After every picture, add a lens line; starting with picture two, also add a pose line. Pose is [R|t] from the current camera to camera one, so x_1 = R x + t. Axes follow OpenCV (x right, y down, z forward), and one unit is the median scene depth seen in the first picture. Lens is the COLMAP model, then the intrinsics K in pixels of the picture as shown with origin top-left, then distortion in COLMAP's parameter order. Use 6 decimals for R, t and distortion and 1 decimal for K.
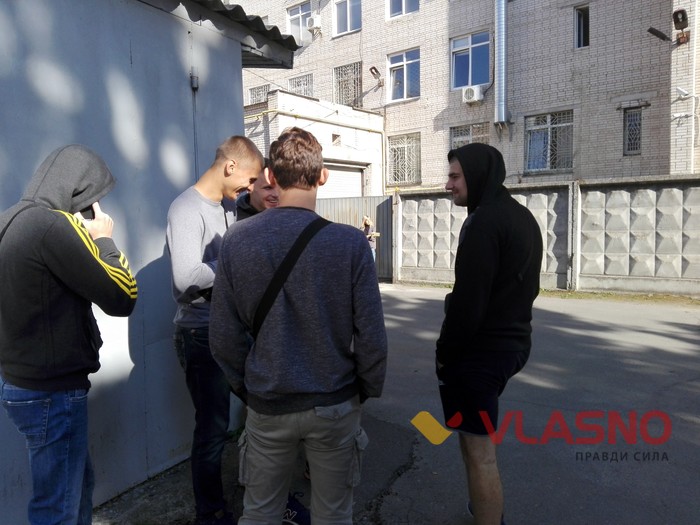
lens RADIAL K [[552.8, 0, 351.3], [0, 552.8, 261.7], [0, 0, 1]] dist [0.066372, -0.075945]
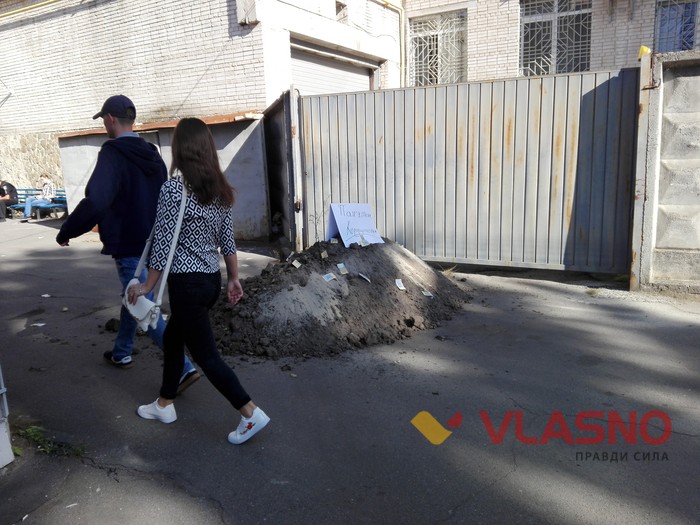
lens RADIAL K [[552.8, 0, 349.7], [0, 552.8, 259.4], [0, 0, 1]] dist [0.066372, -0.075945]
pose [[0.987834, -0.034960, 0.151529, -0.111182], [0.020032, 0.994891, 0.098947, -0.016296], [-0.154214, -0.094708, 0.983488, 0.370010]]
